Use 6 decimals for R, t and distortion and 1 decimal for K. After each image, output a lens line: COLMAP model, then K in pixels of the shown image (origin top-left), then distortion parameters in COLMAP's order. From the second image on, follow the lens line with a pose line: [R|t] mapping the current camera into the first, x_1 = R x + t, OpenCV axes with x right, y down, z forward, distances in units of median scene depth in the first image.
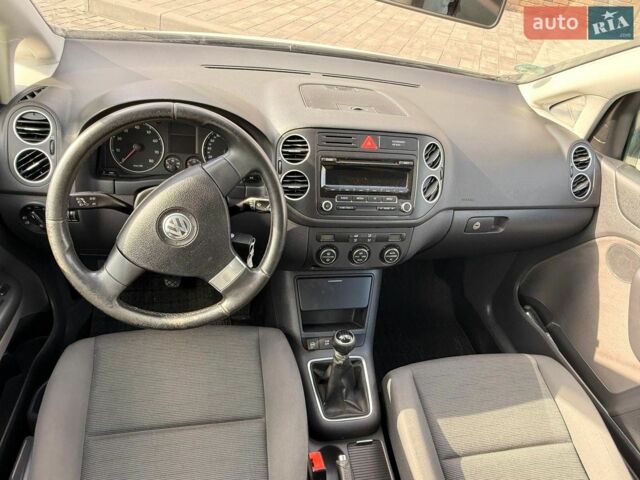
lens RADIAL K [[405.4, 0, 302.6], [0, 405.4, 243.7], [0, 0, 1]] dist [-0.005136, 0.003789]
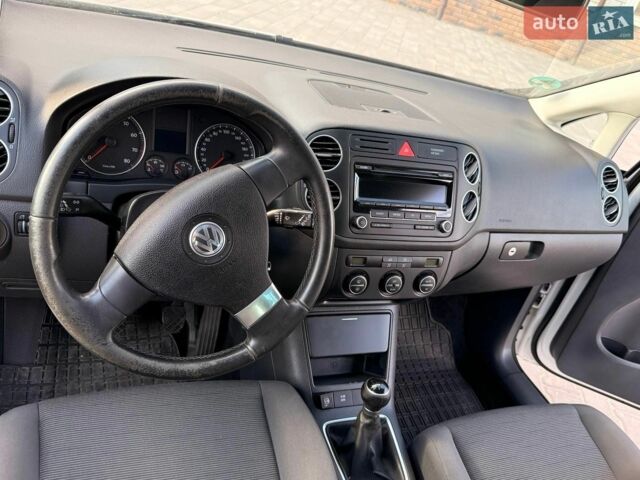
lens RADIAL K [[516.0, 0, 306.9], [0, 516.0, 241.5], [0, 0, 1]] dist [0.039980, -0.045478]
pose [[0.982082, 0.012893, 0.188014, -0.228461], [0.005855, 0.995088, -0.098821, 0.045257], [-0.188364, 0.098152, 0.977182, -0.000595]]
